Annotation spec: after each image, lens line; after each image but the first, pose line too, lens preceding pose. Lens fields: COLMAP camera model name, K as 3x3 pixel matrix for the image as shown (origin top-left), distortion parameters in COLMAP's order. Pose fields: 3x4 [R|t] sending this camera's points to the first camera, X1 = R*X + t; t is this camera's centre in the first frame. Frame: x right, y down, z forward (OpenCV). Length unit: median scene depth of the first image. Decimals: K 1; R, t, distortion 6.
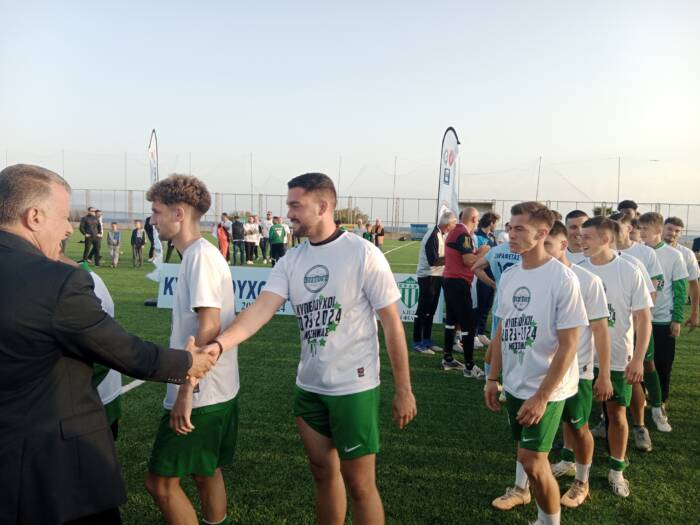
lens RADIAL K [[543.0, 0, 347.3], [0, 543.0, 250.2], [0, 0, 1]] dist [0.099478, -0.155032]
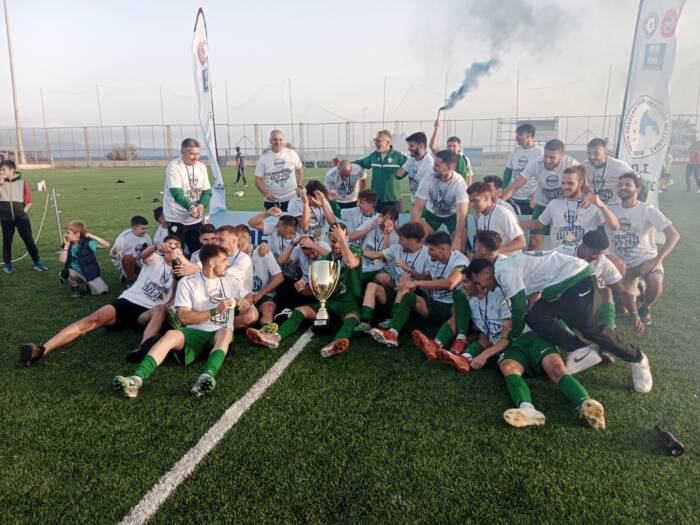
lens RADIAL K [[540.9, 0, 346.2], [0, 540.9, 263.0], [0, 0, 1]] dist [0.106618, -0.181850]
pose [[0.996581, -0.026952, -0.078100, -0.111192], [0.038407, 0.988074, 0.149113, -0.009038], [0.073150, -0.151603, 0.985731, 0.315858]]
